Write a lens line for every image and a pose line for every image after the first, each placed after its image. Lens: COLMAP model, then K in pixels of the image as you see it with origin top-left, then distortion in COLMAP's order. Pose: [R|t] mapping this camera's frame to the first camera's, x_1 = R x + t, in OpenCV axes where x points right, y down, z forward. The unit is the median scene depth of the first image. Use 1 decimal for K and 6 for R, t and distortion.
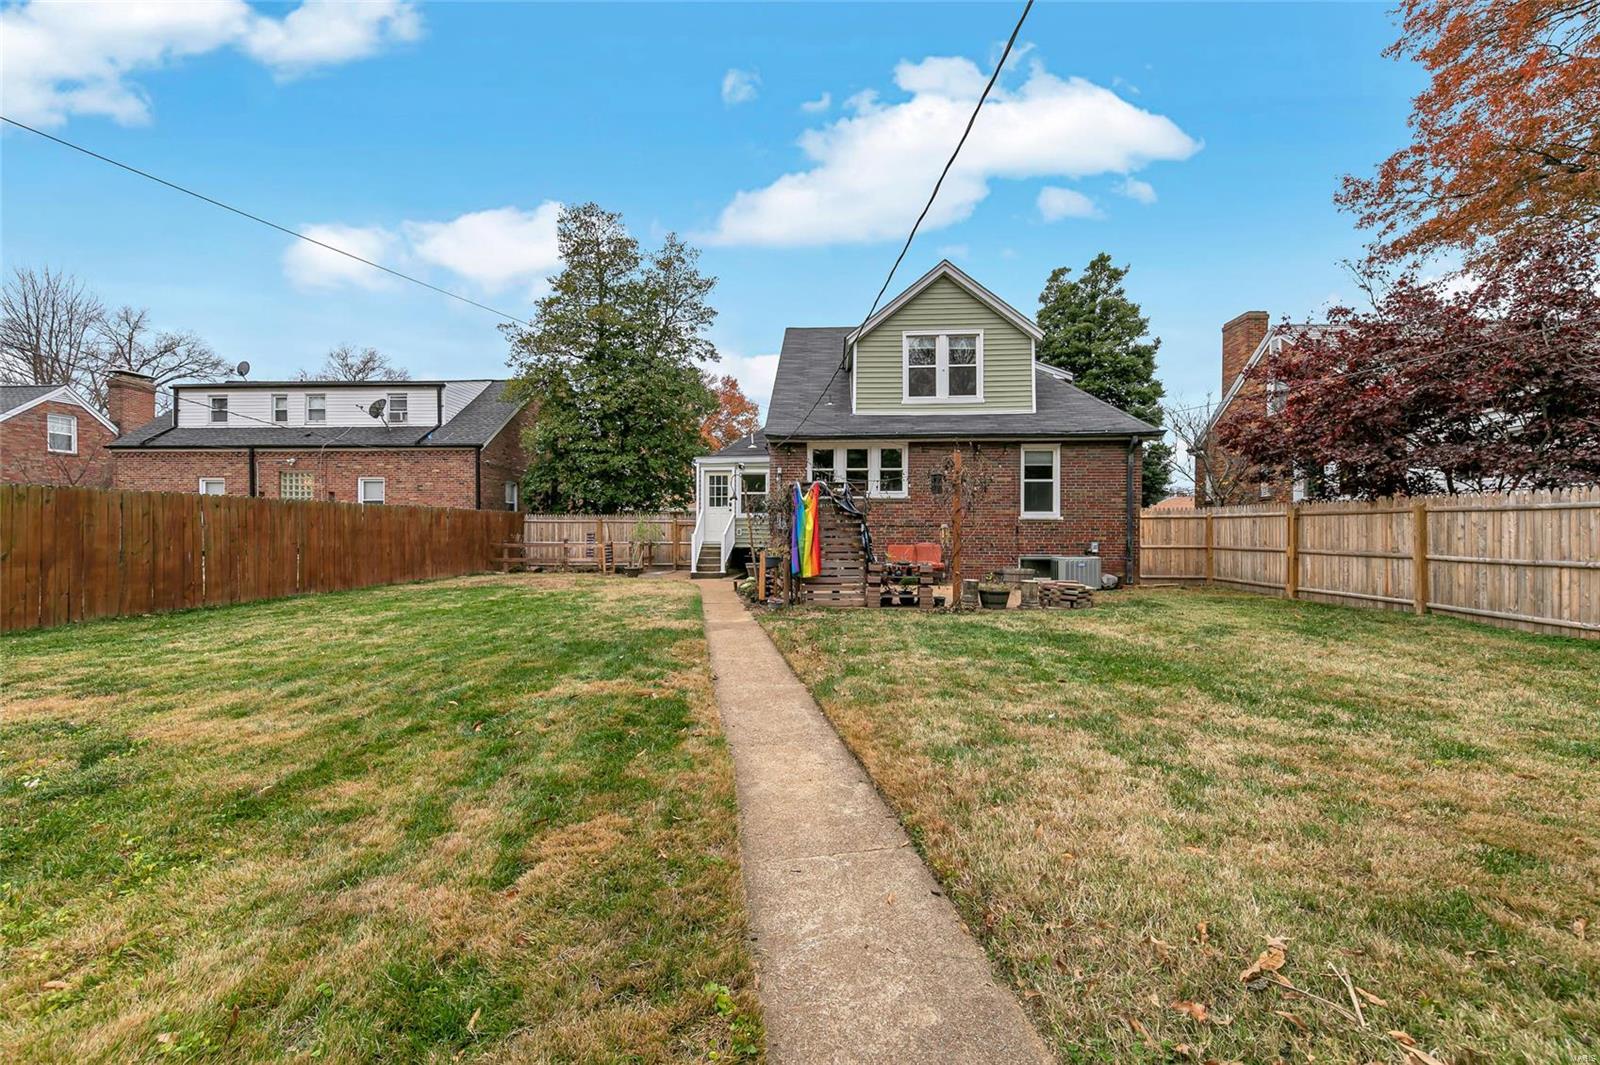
lens RADIAL K [[632.9, 0, 796.3], [0, 632.9, 534.8], [0, 0, 1]] dist [0.007751, -0.000024]
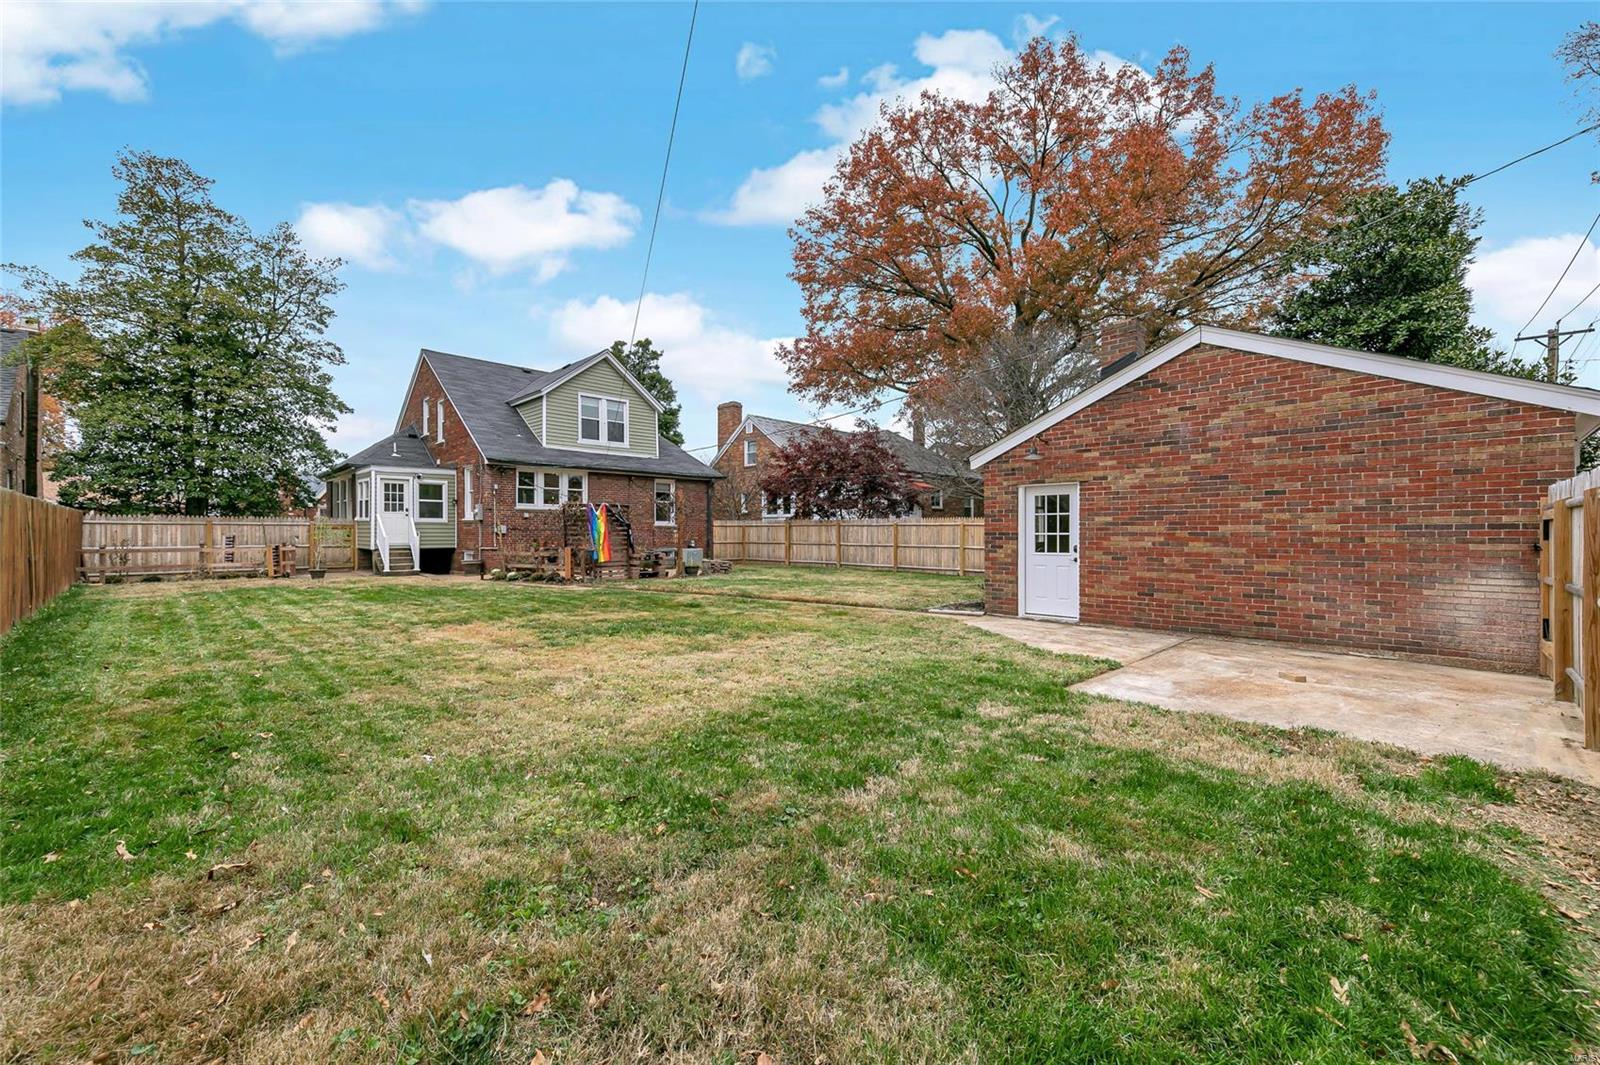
lens RADIAL K [[632.9, 0, 796.3], [0, 632.9, 534.8], [0, 0, 1]] dist [0.007751, -0.000024]
pose [[0.660665, -0.003048, 0.750675, -0.515353], [0.005484, 0.999985, -0.000766, 0.000343], [-0.750661, 0.004622, 0.660672, -0.264286]]
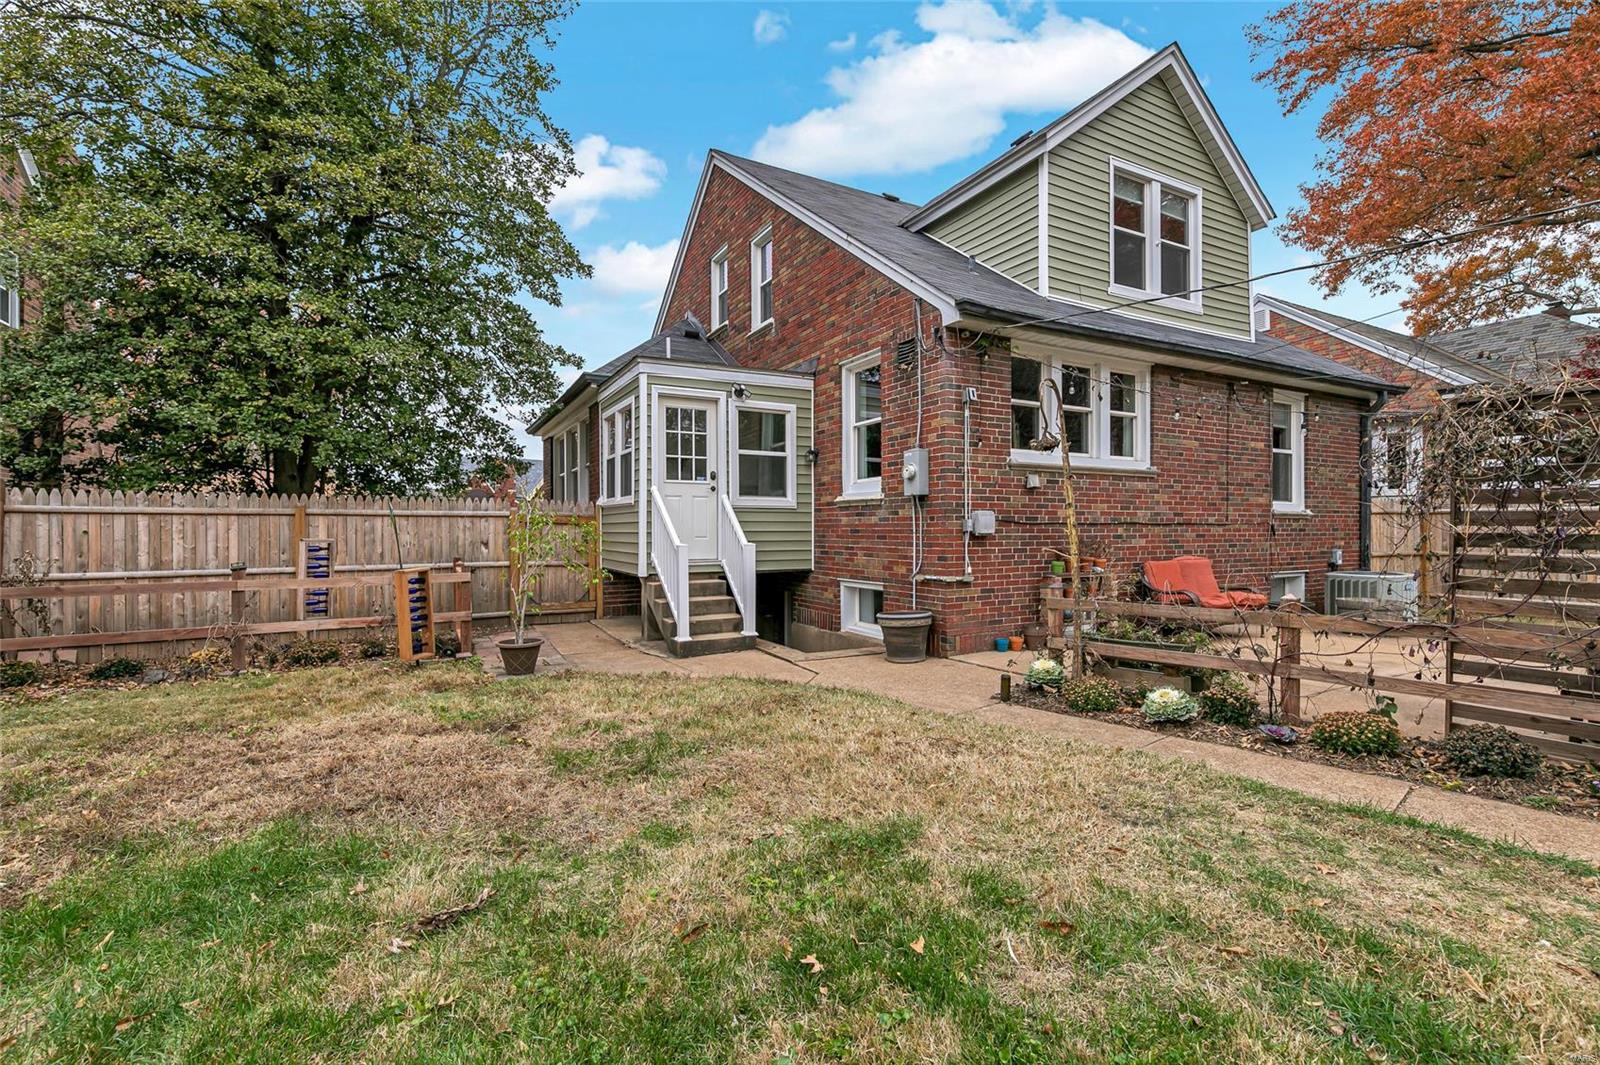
lens RADIAL K [[698.8, 0, 799.3], [0, 698.8, 532.3], [0, 0, 1]] dist [0.010972, 0.000098]
pose [[0.847195, -0.005763, 0.531251, -0.330287], [0.007742, 0.999969, -0.001498, -0.007488], [-0.531225, 0.005383, 0.847213, 0.581374]]
